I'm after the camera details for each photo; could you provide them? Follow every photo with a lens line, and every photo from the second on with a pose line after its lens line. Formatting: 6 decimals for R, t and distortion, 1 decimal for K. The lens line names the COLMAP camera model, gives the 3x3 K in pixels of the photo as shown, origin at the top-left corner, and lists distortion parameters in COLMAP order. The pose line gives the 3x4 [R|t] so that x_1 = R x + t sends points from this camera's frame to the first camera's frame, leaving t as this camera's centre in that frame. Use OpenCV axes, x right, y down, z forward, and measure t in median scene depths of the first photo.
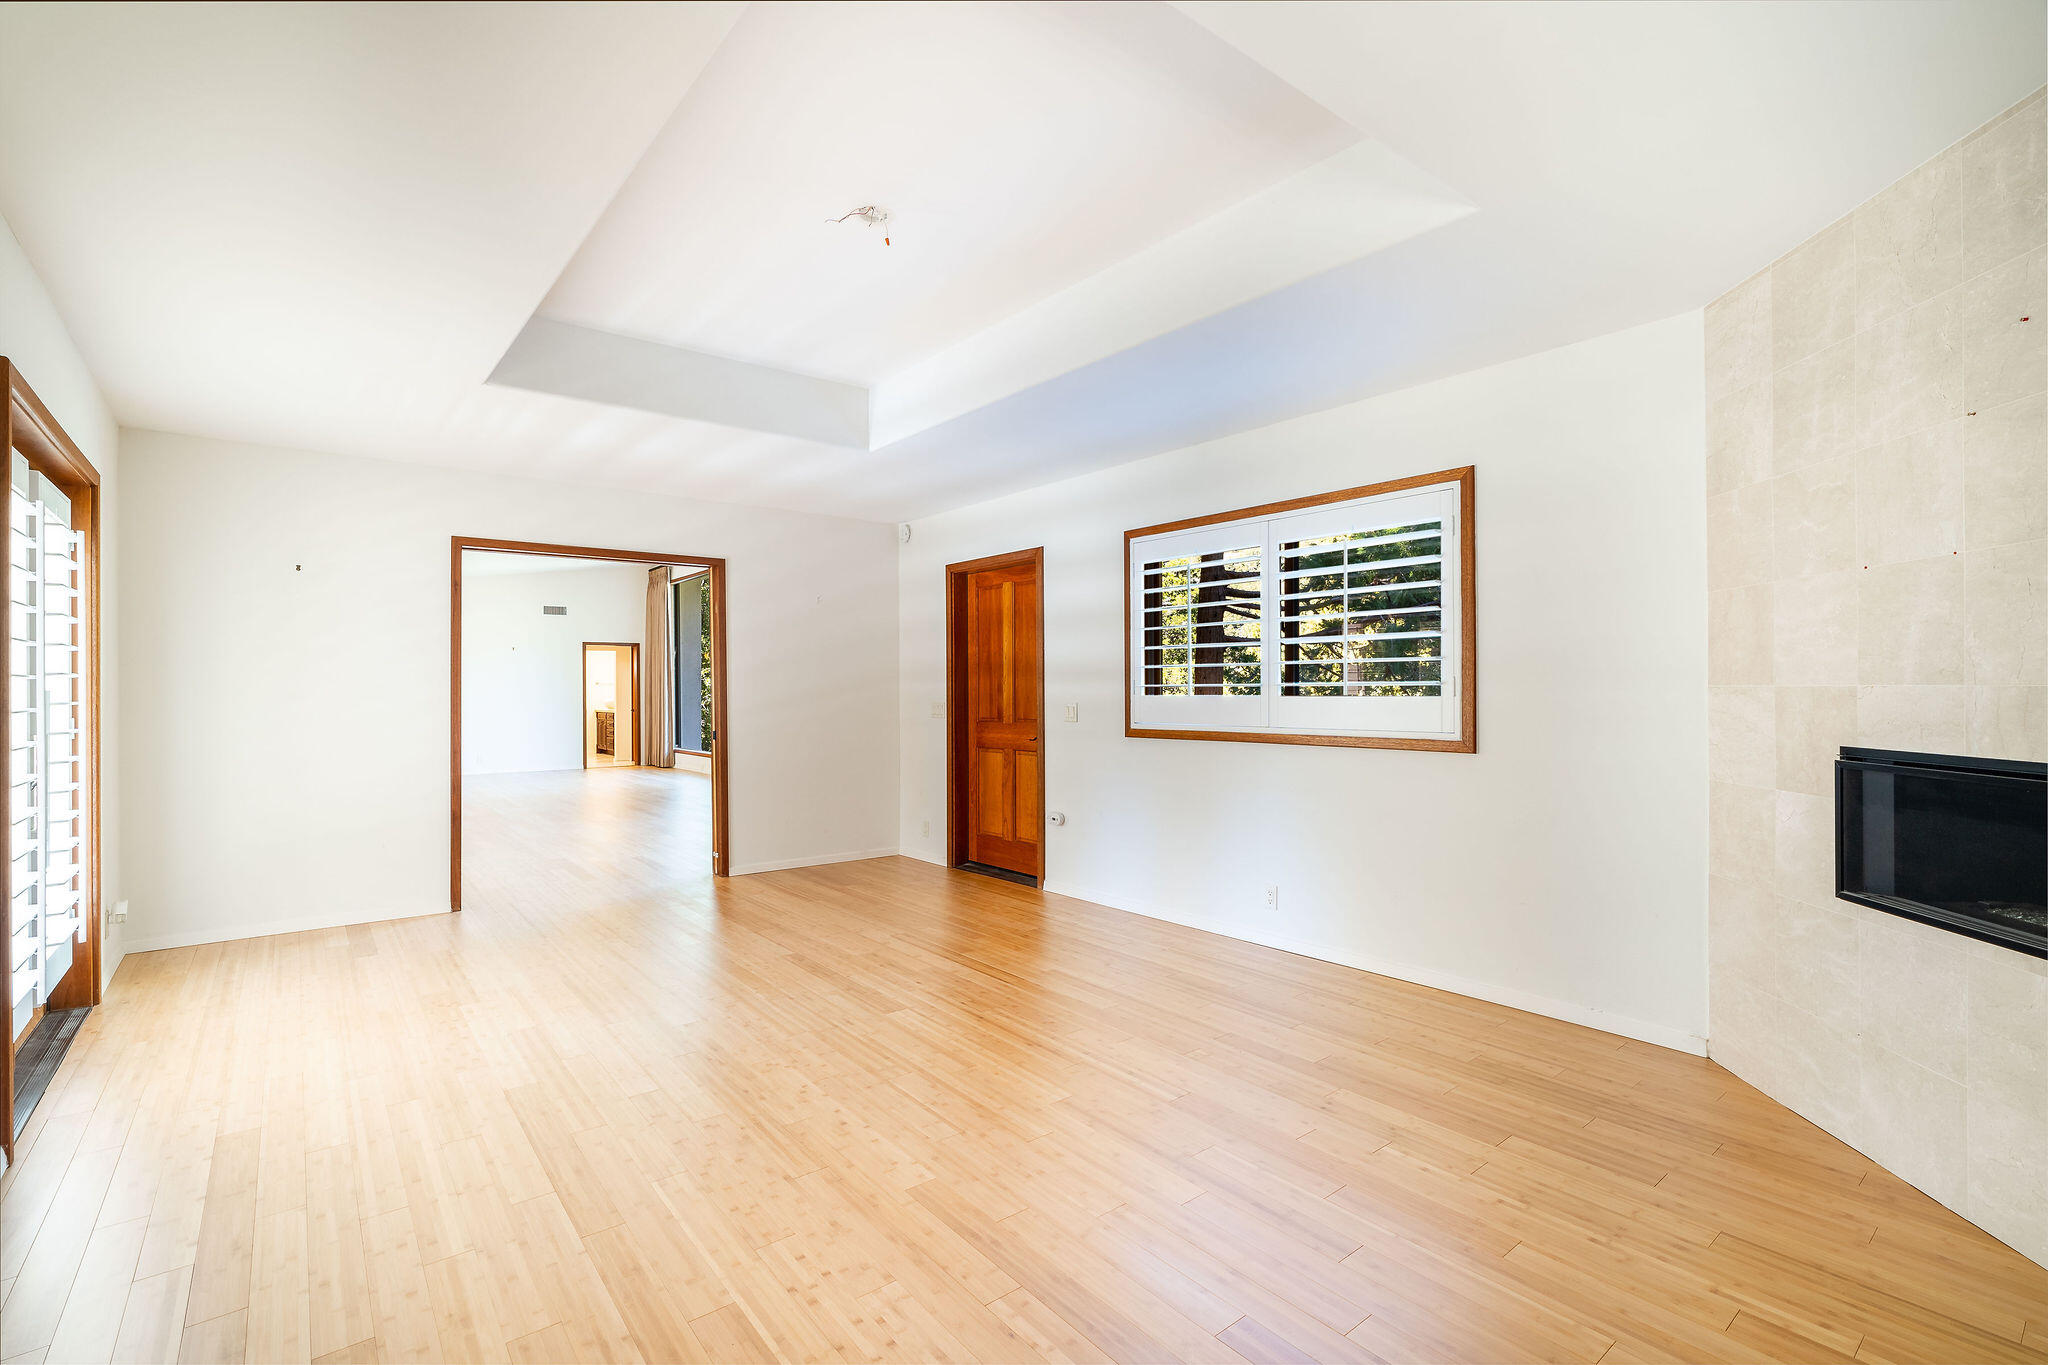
lens RADIAL K [[922.3, 0, 1023.4], [0, 922.3, 687.0], [0, 0, 1]] dist [-0.000152, 0.000396]
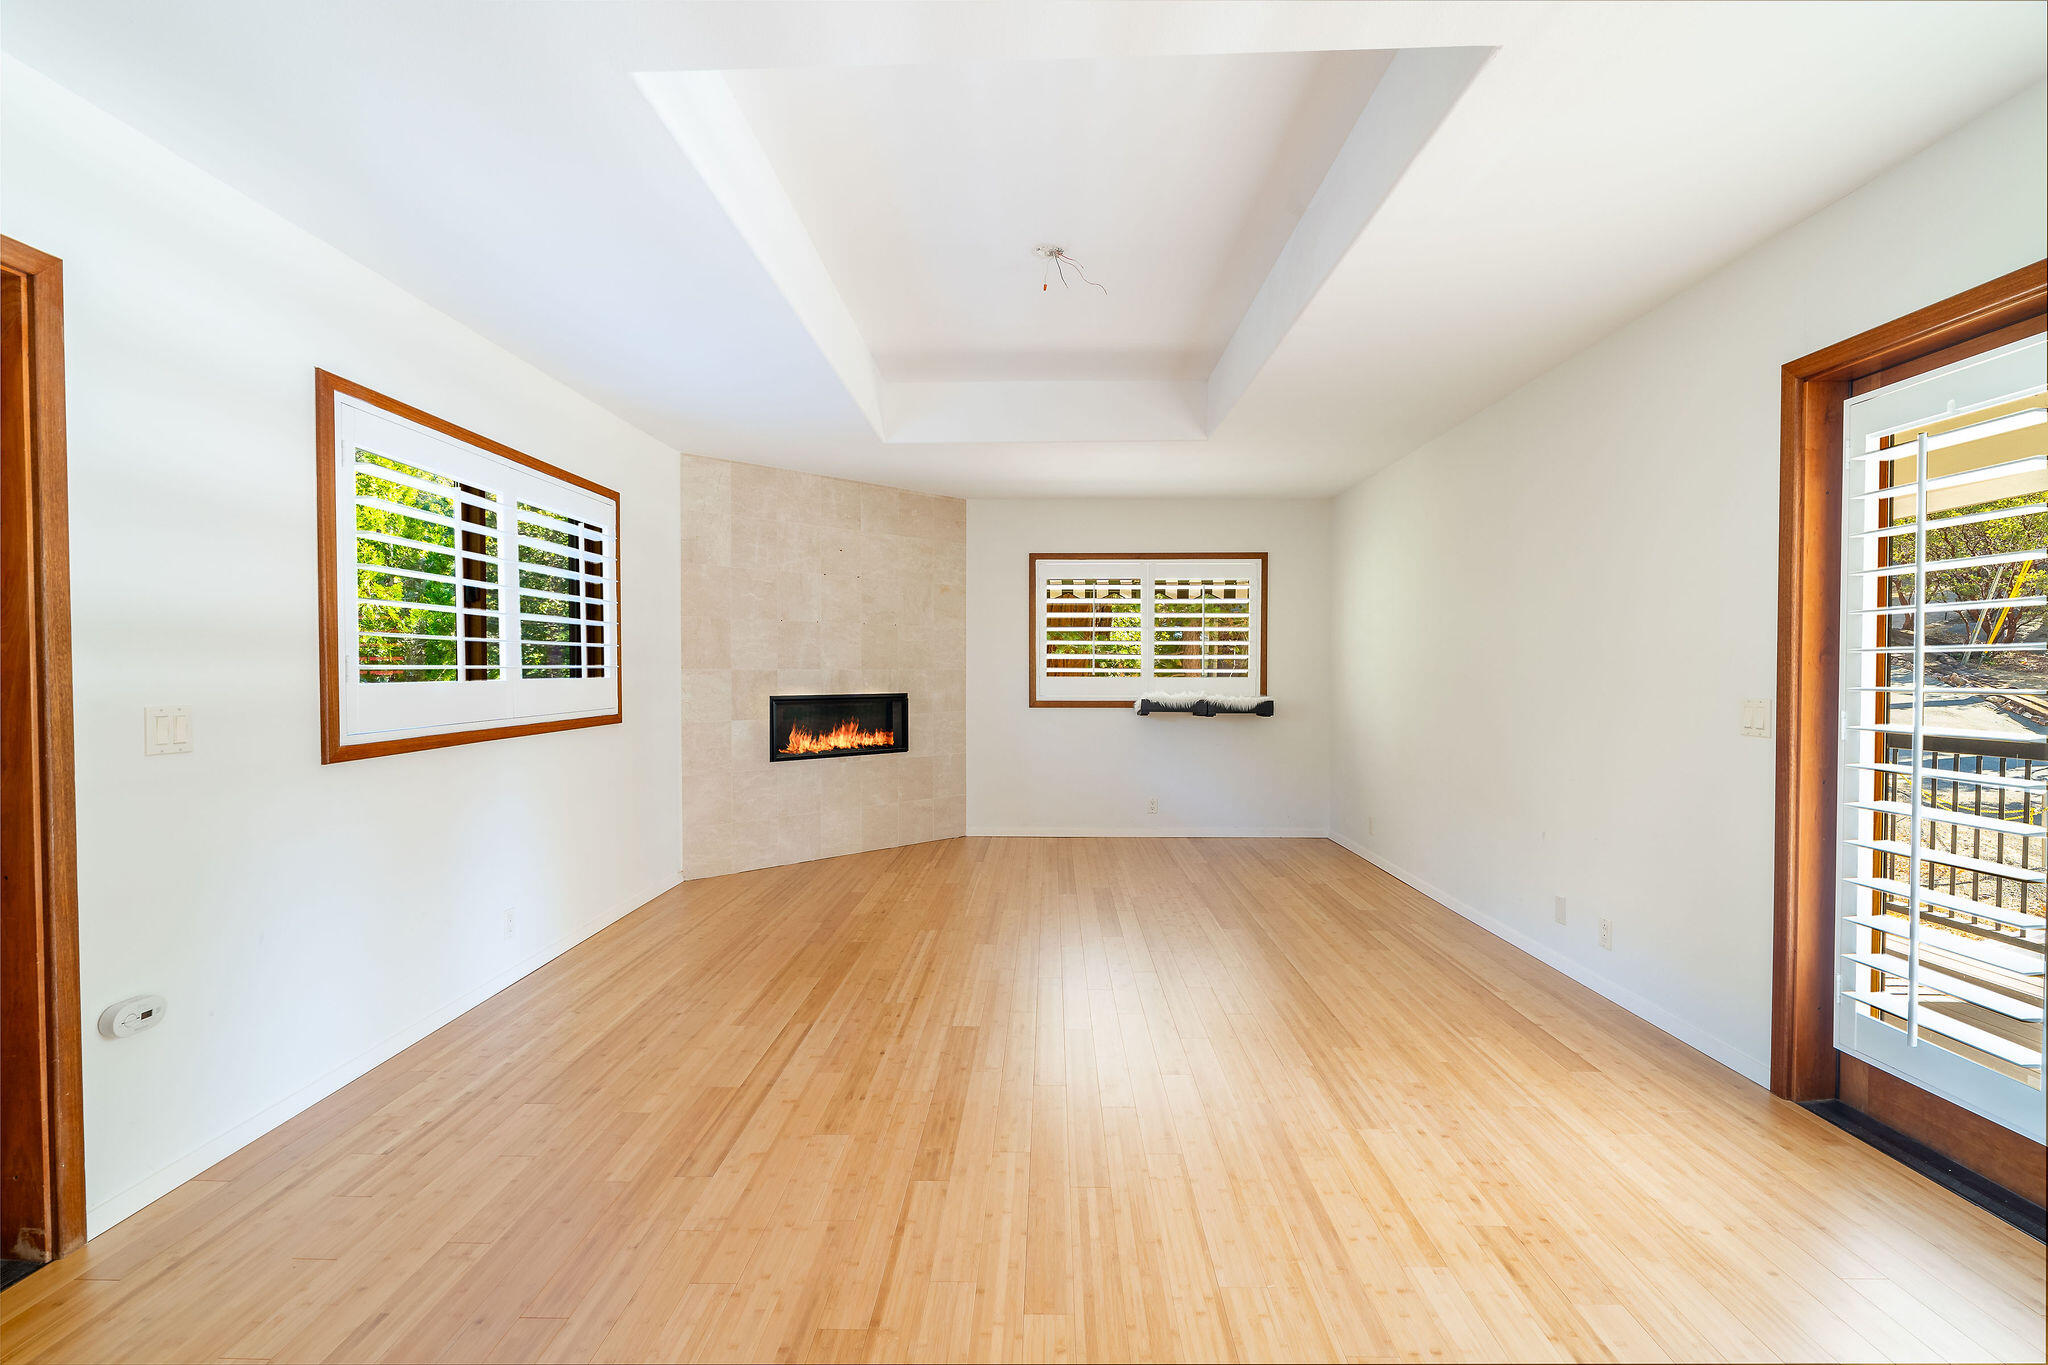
lens RADIAL K [[922.3, 0, 1023.4], [0, 922.3, 687.0], [0, 0, 1]] dist [-0.000152, 0.000396]
pose [[-0.762907, -0.007828, 0.646461, -0.704262], [0.003609, 0.999860, 0.016367, 0.004456], [-0.646499, 0.014819, -0.762771, 1.522464]]
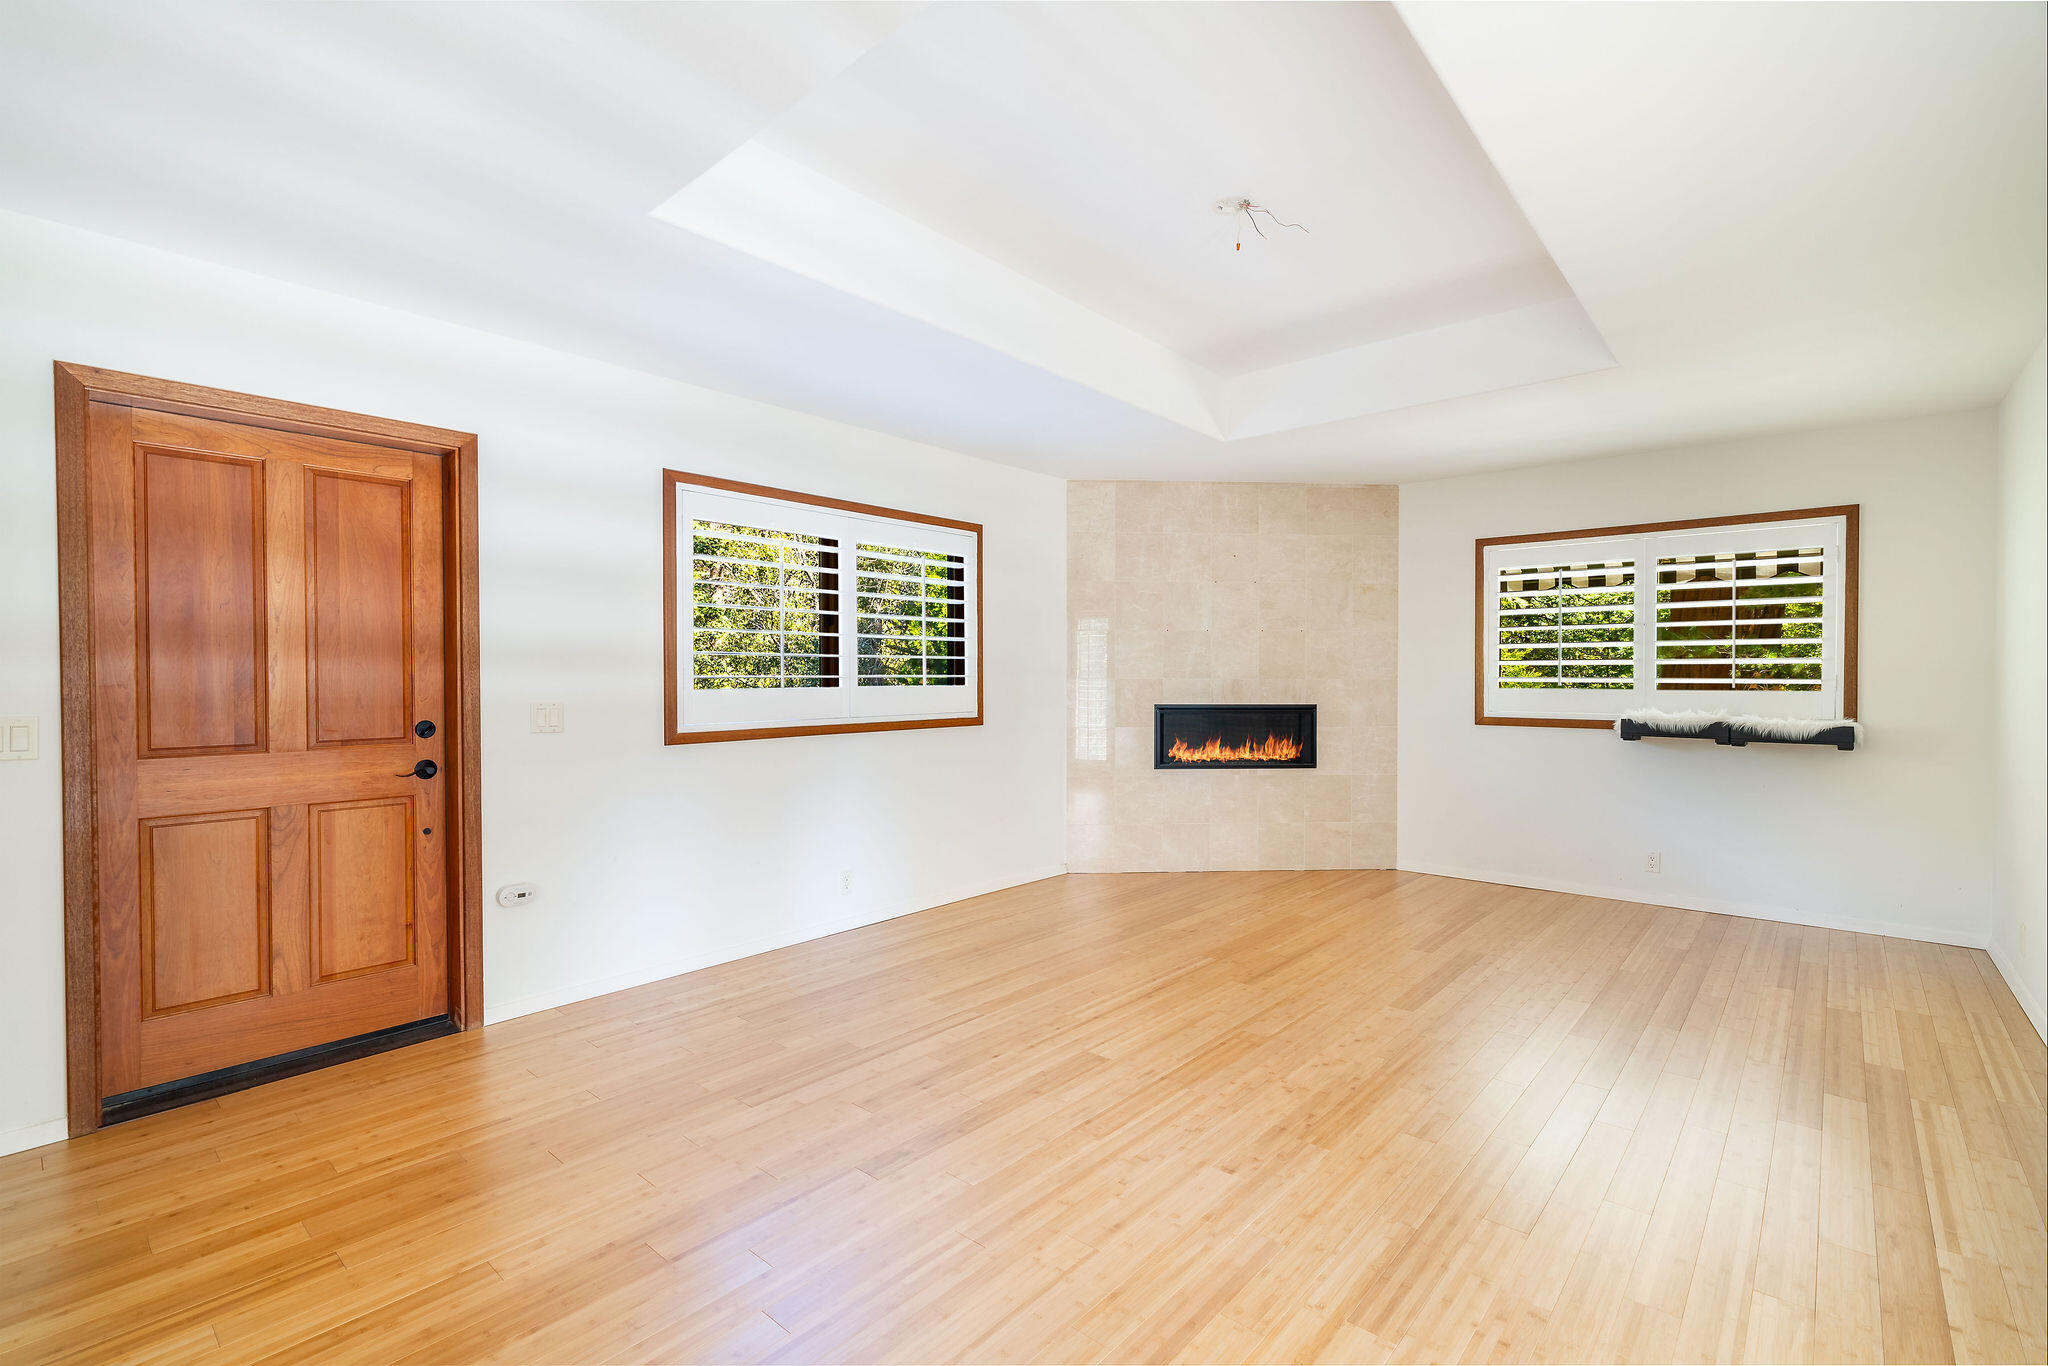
lens RADIAL K [[920.1, 0, 1023.4], [0, 920.1, 689.3], [0, 0, 1]] dist [-0.005790, -0.000075]
pose [[-0.169292, -0.008072, 0.985533, -0.891325], [0.000336, 0.999966, 0.008248, 0.003957], [-0.985566, 0.001727, -0.169284, 1.120867]]
